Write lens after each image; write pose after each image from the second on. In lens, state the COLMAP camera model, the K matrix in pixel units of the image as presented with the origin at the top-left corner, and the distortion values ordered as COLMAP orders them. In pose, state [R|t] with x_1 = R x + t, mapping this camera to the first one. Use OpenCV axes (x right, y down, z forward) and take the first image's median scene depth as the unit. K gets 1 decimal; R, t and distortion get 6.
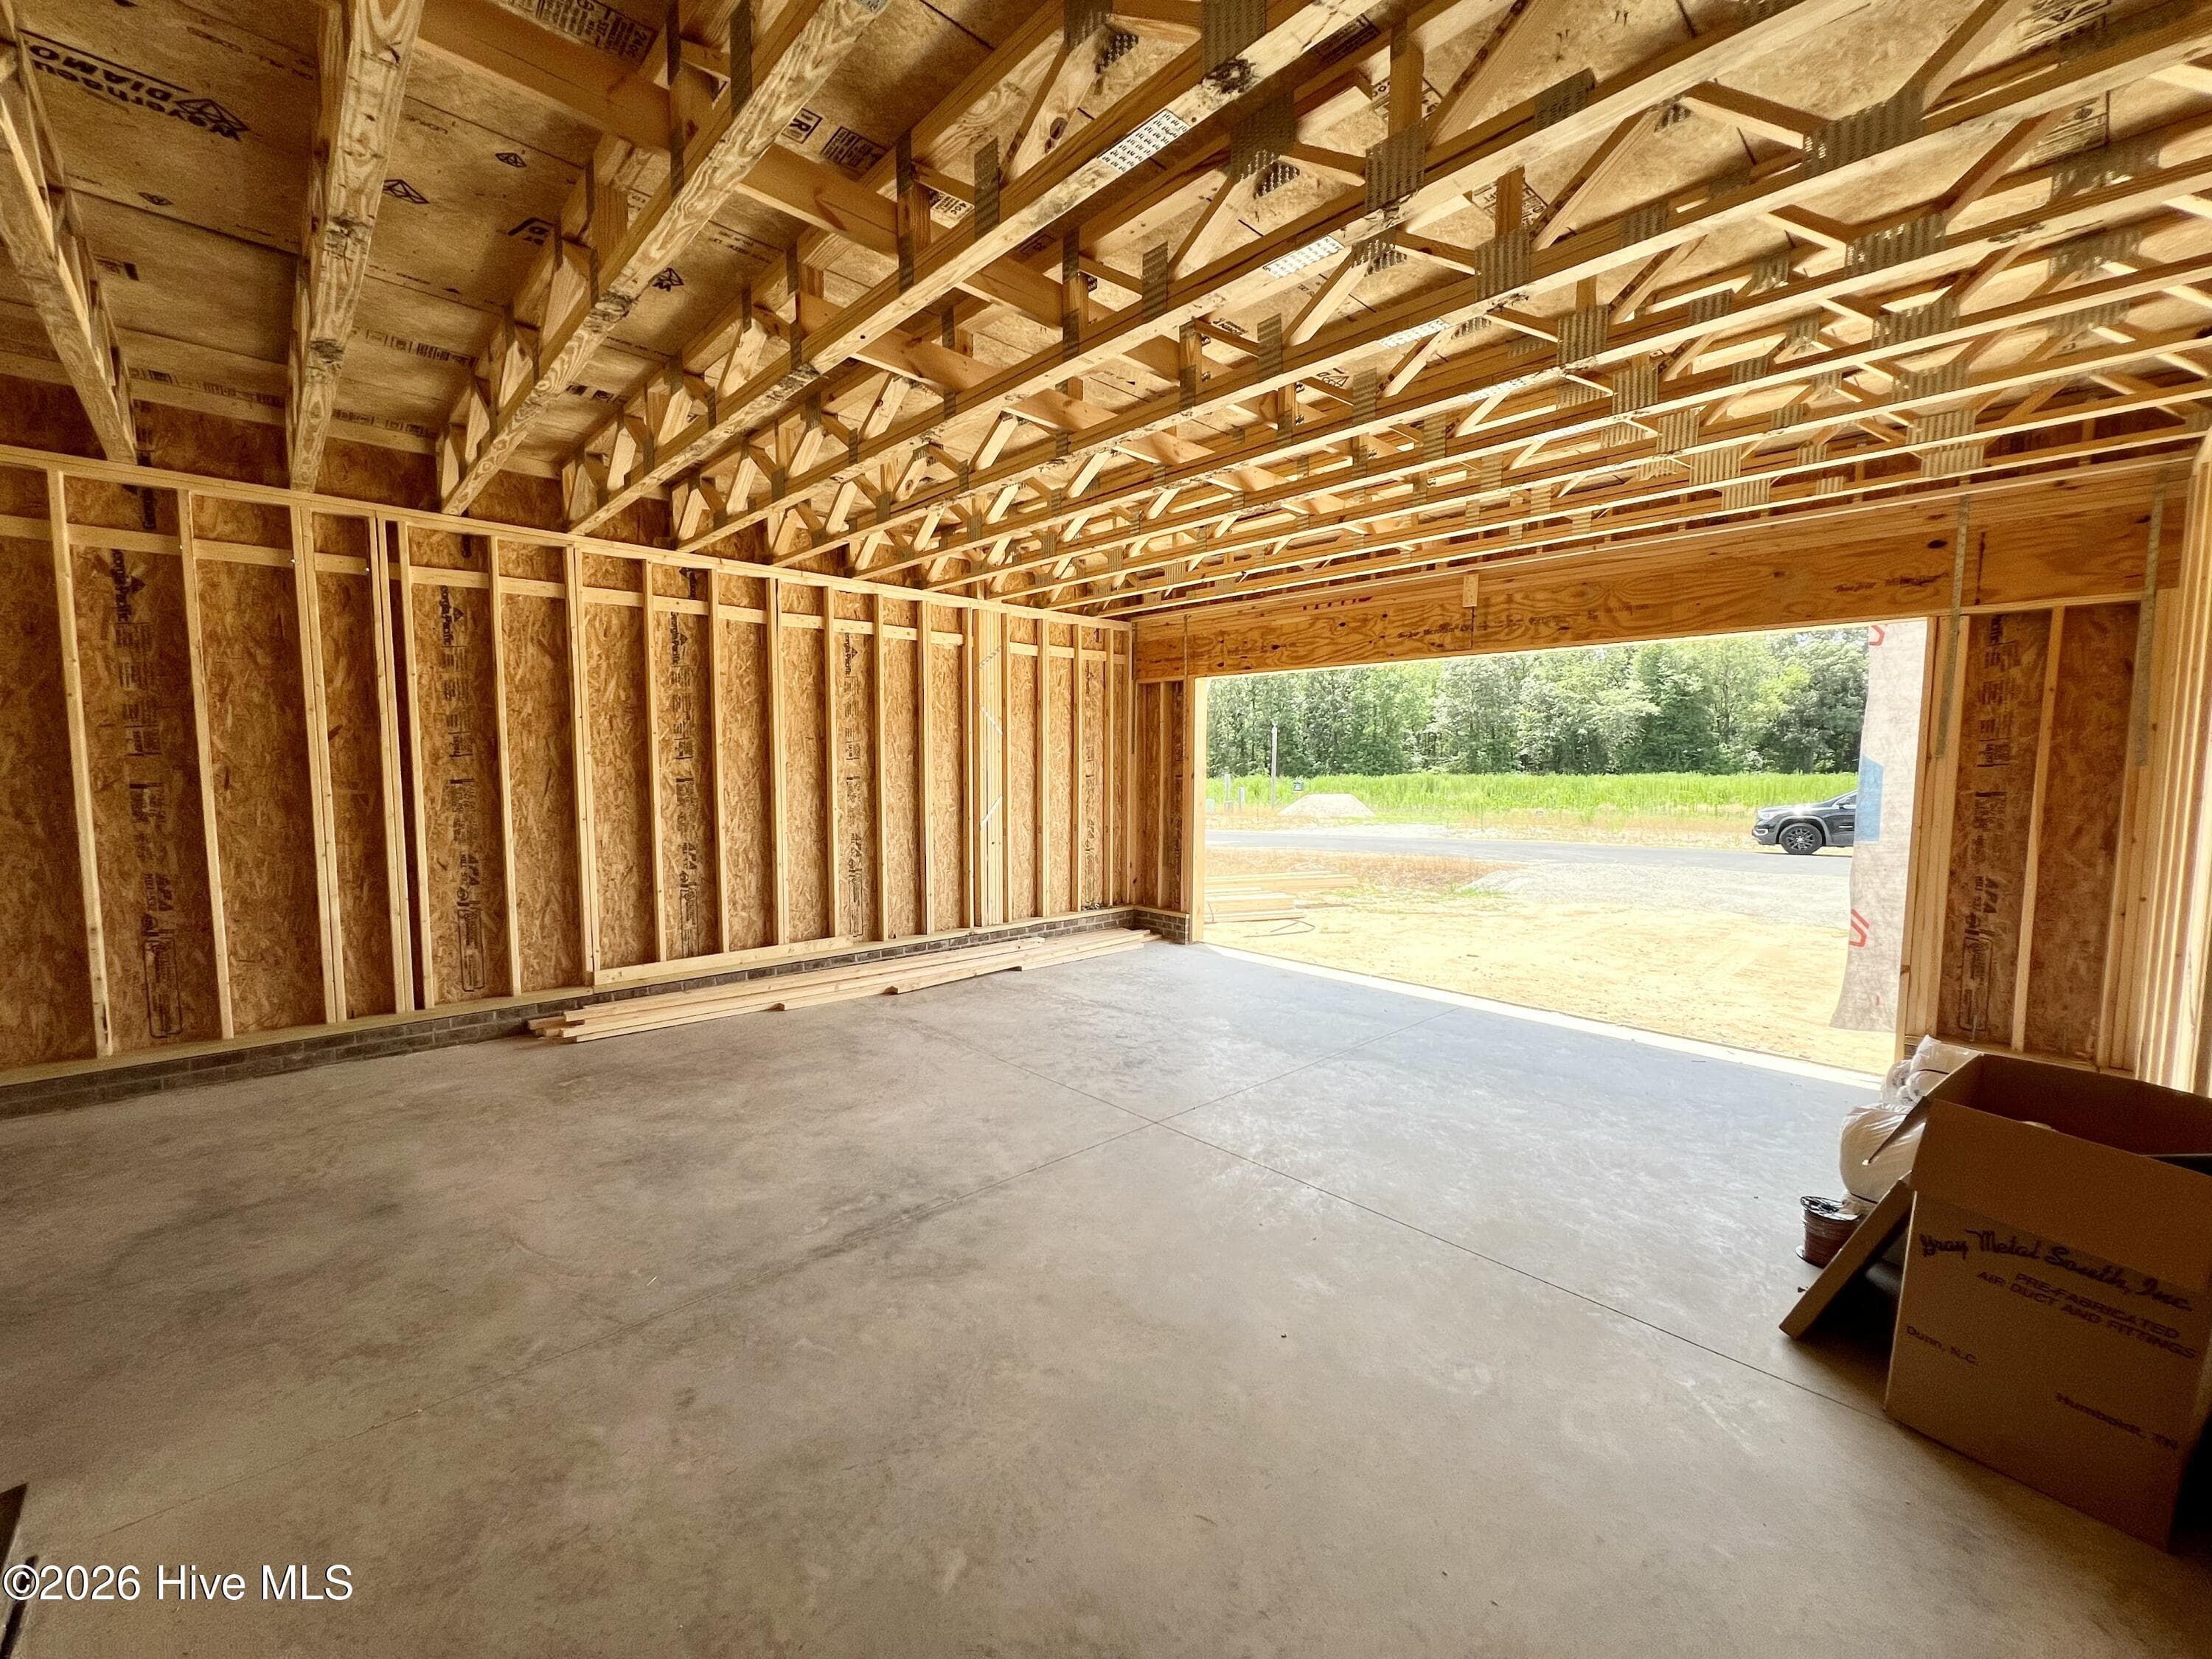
lens RADIAL K [[882.0, 0, 1087.9], [0, 882.0, 825.4], [0, 0, 1]] dist [-0.000428, -0.000377]
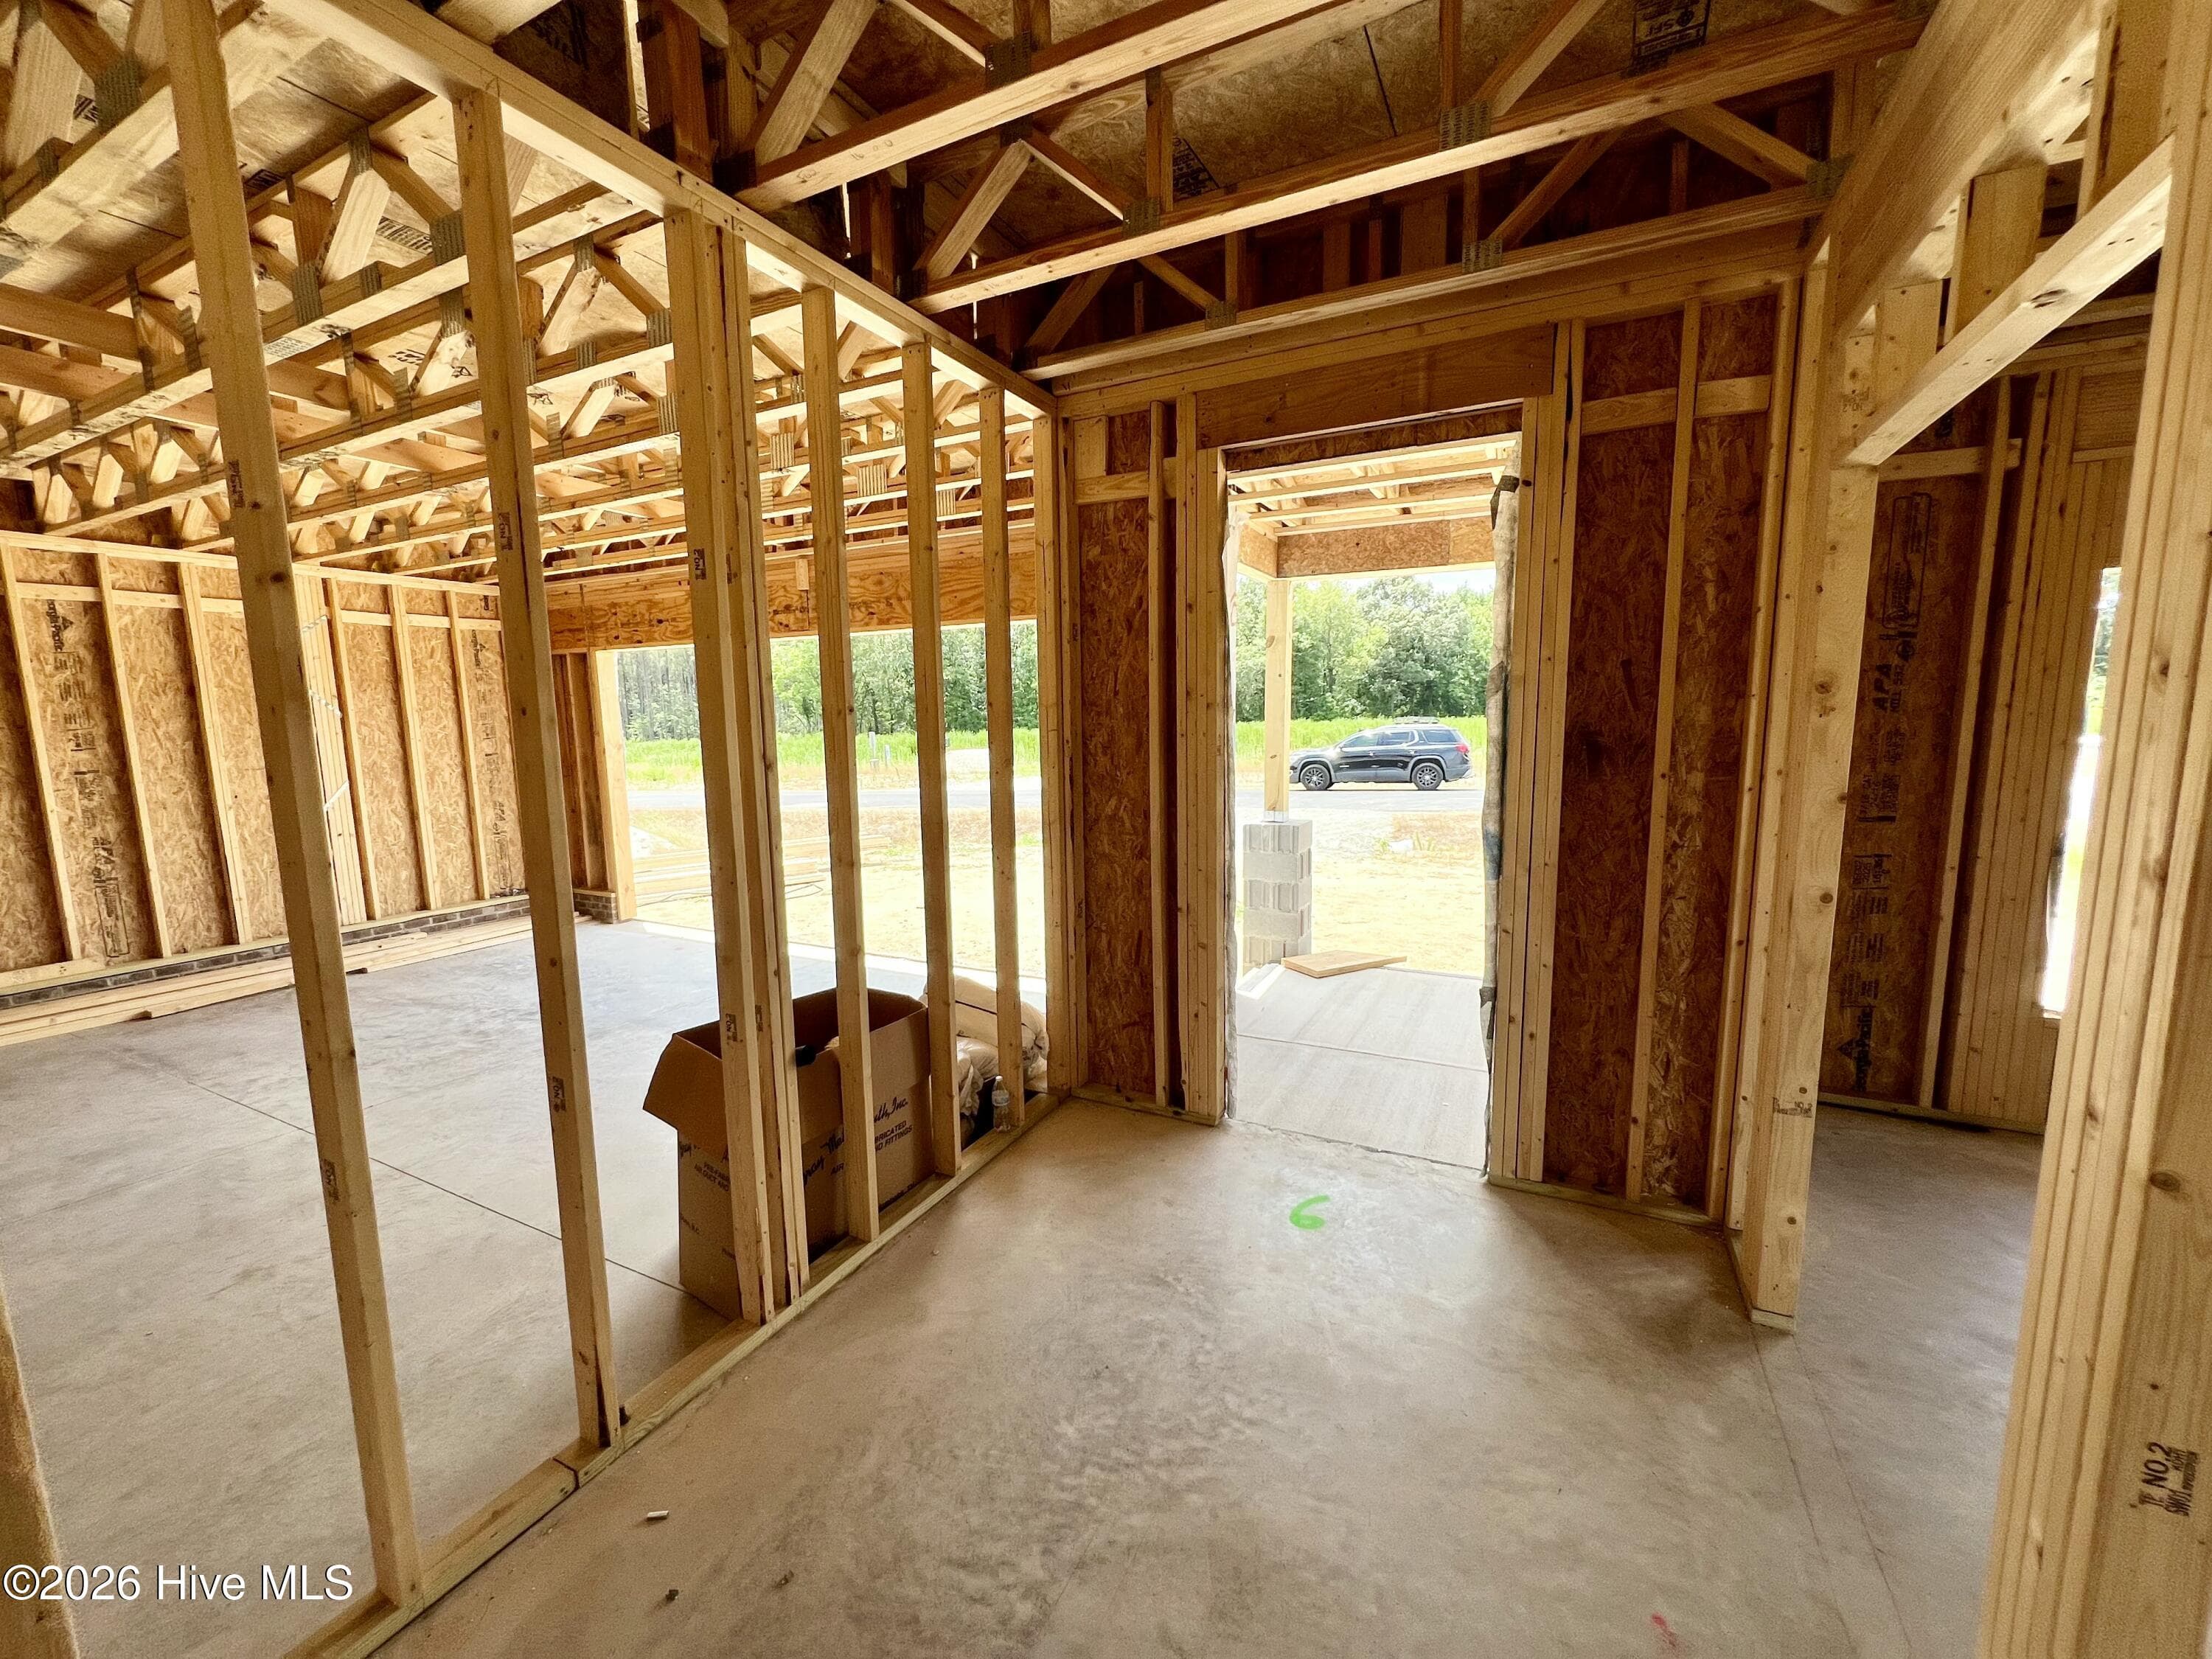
lens RADIAL K [[882.0, 0, 1100.1], [0, 882.0, 830.9], [0, 0, 1]] dist [-0.000428, -0.000377]
pose [[0.944417, -0.061902, 0.322870, 0.341576], [0.042576, 0.996872, 0.066585, -0.011694], [-0.325981, -0.049137, 0.944098, -0.109992]]
